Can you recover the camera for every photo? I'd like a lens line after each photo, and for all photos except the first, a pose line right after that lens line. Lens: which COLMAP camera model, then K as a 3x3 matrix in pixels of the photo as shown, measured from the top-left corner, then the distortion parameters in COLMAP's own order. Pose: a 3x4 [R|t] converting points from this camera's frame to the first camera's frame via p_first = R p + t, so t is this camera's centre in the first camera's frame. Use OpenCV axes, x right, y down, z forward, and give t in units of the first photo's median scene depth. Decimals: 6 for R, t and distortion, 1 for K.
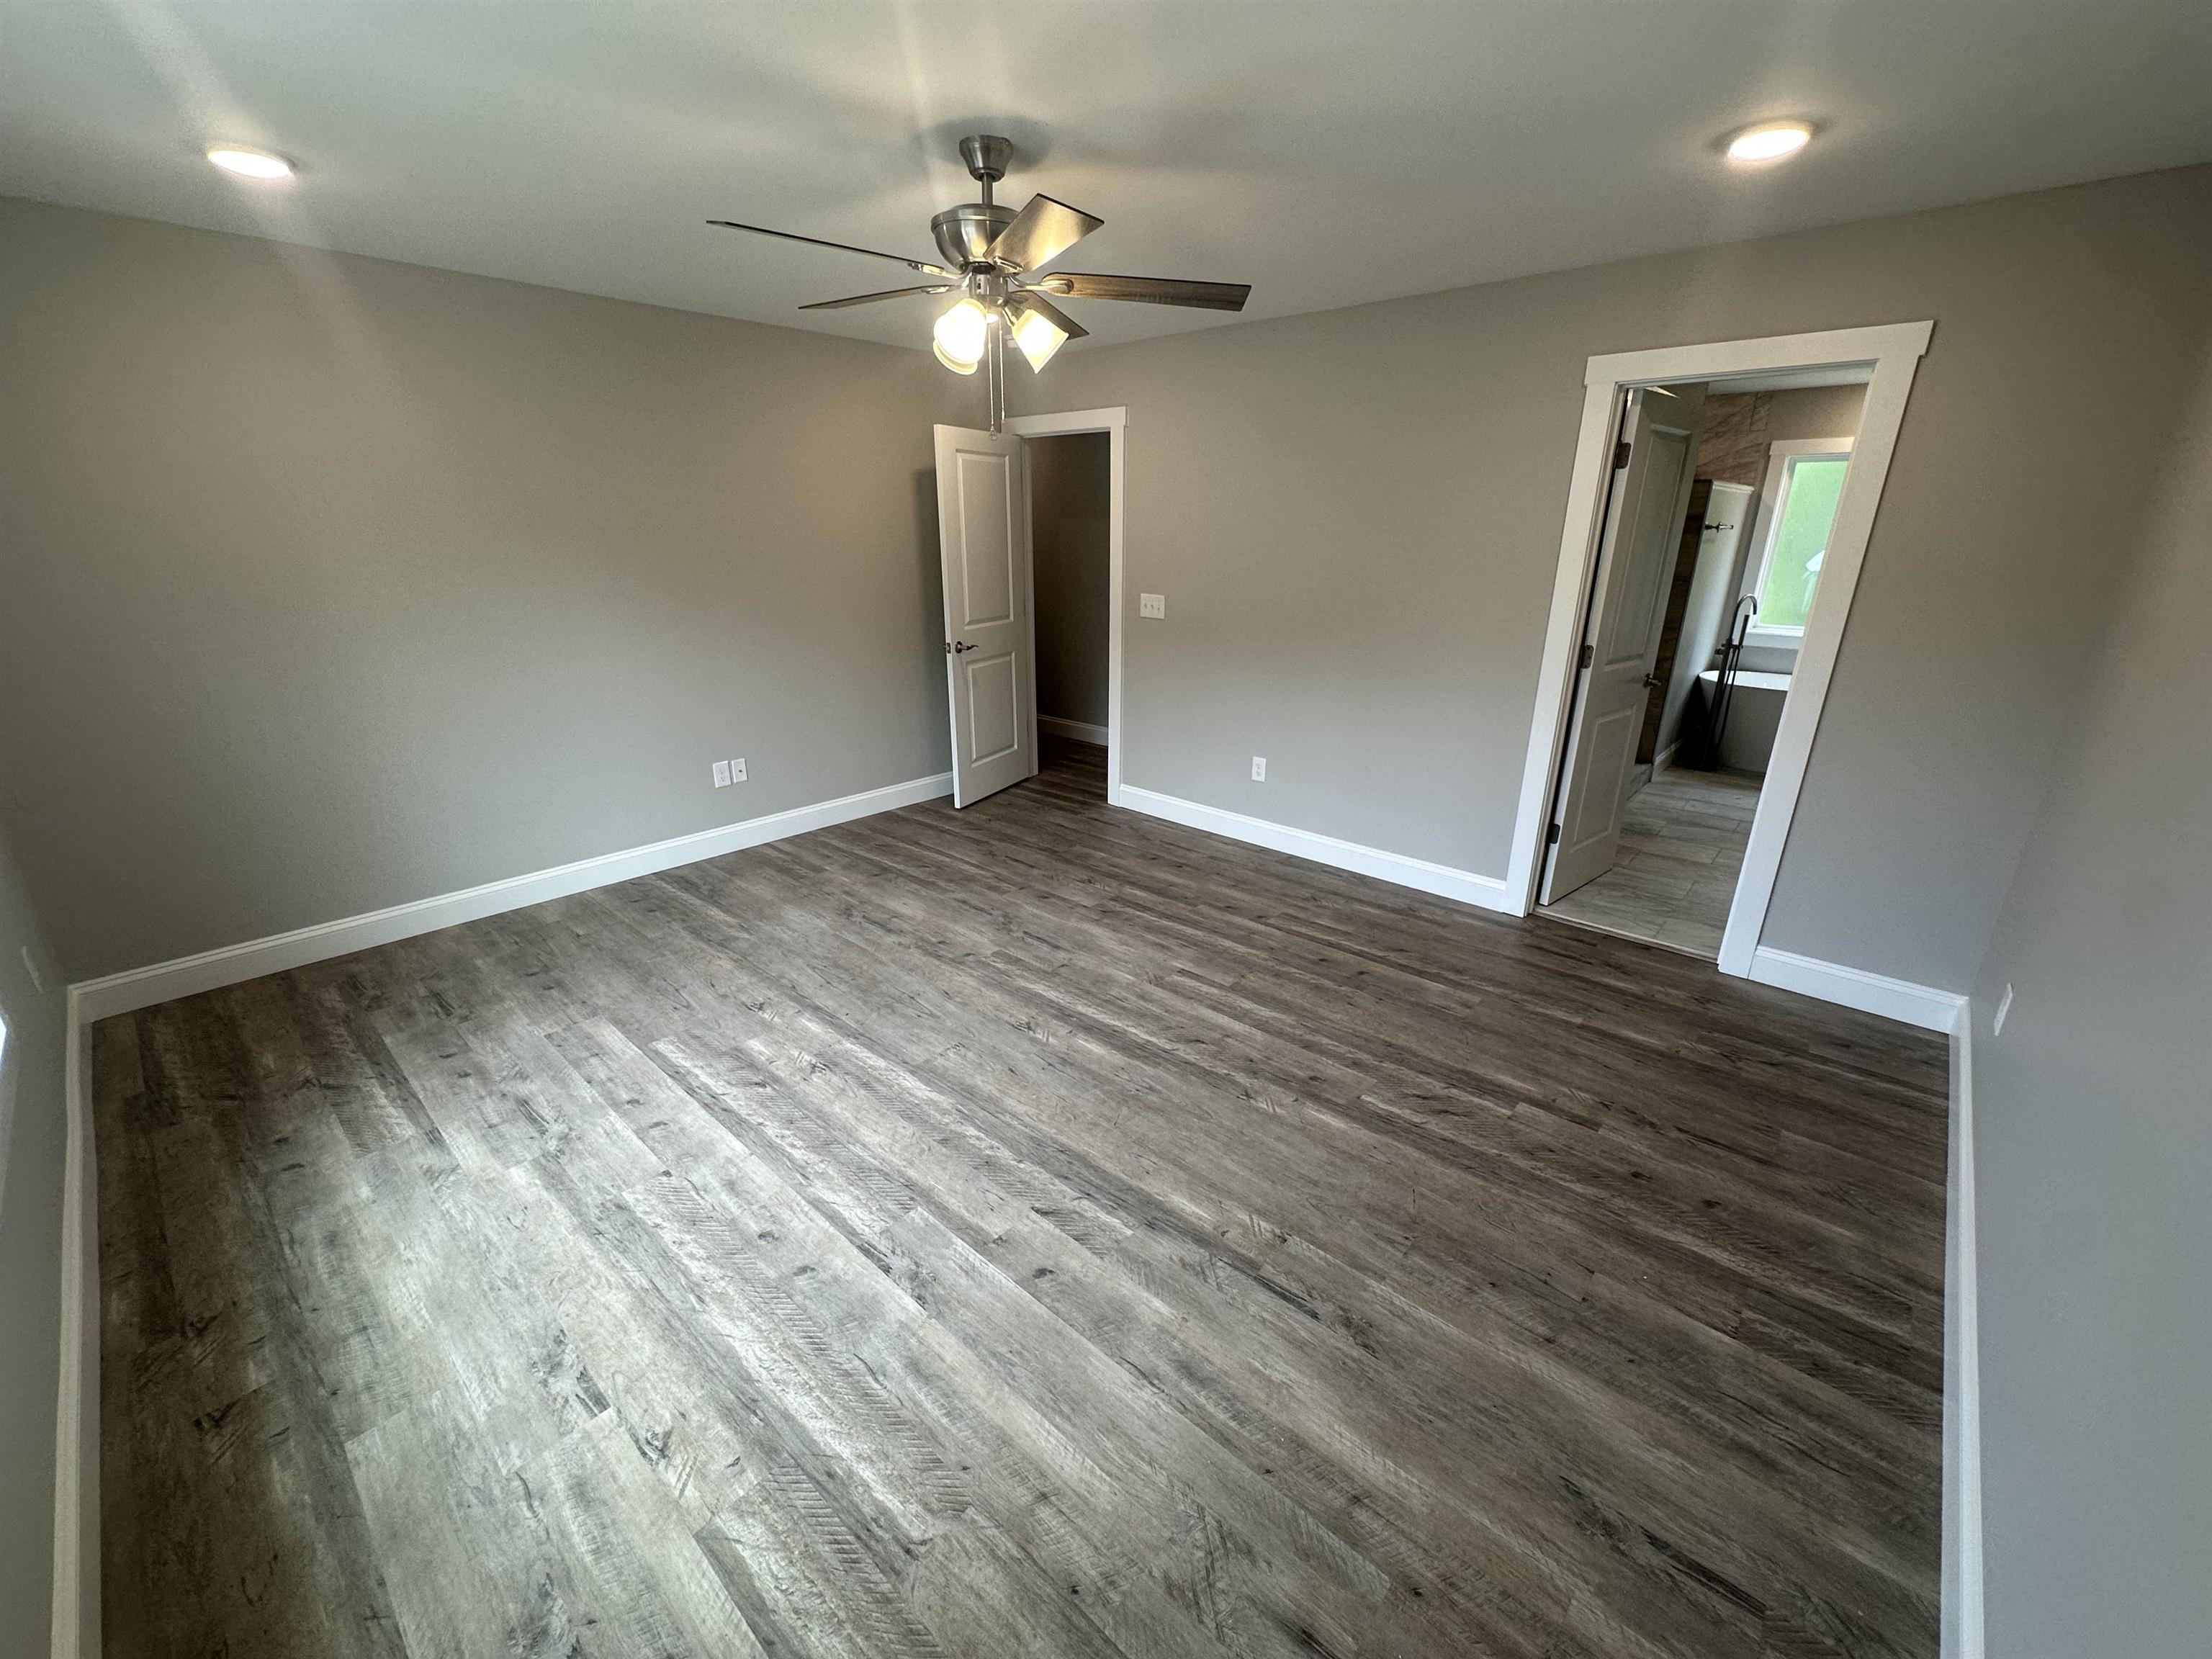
lens RADIAL K [[886.8, 0, 1110.1], [0, 886.8, 833.9], [0, 0, 1]] dist [-0.004084, -0.000168]
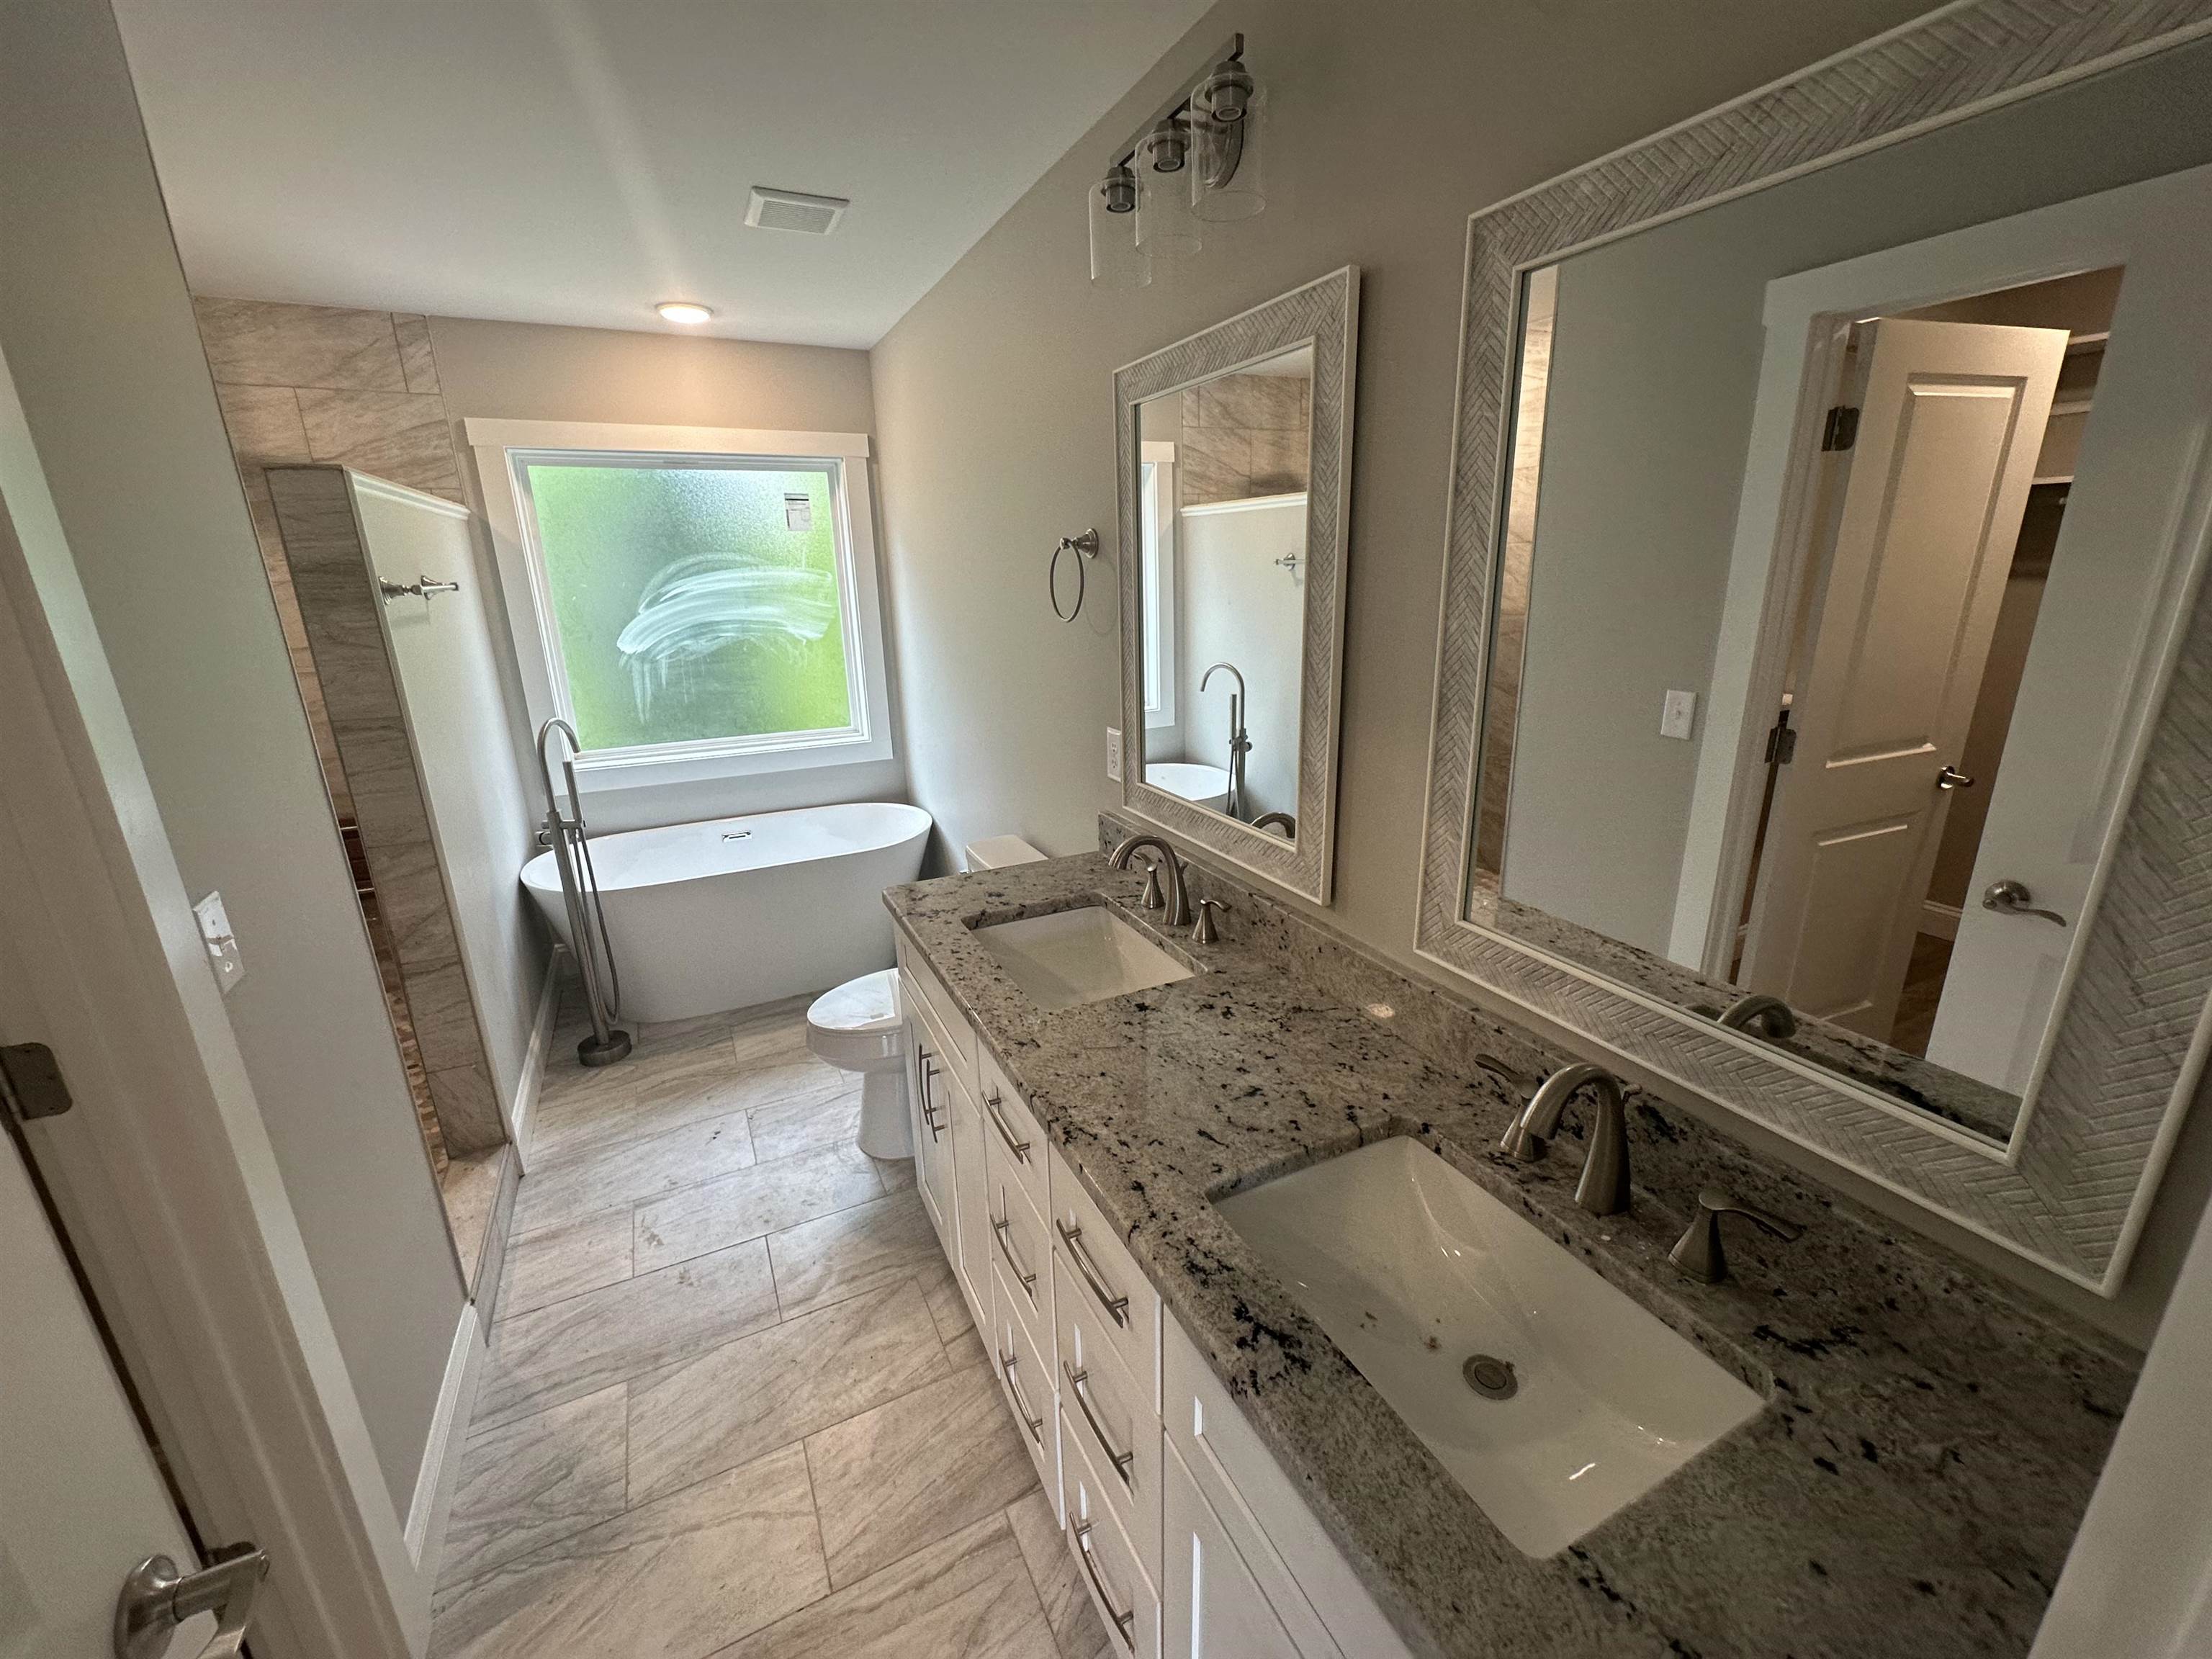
lens RADIAL K [[886.8, 0, 1110.1], [0, 886.8, 833.9], [0, 0, 1]] dist [-0.004084, -0.000168]
pose [[0.370215, -0.278301, 0.886278, 0.536249], [0.329917, 0.931262, 0.154614, -0.258953], [-0.868387, 0.235158, 0.436584, 0.742190]]
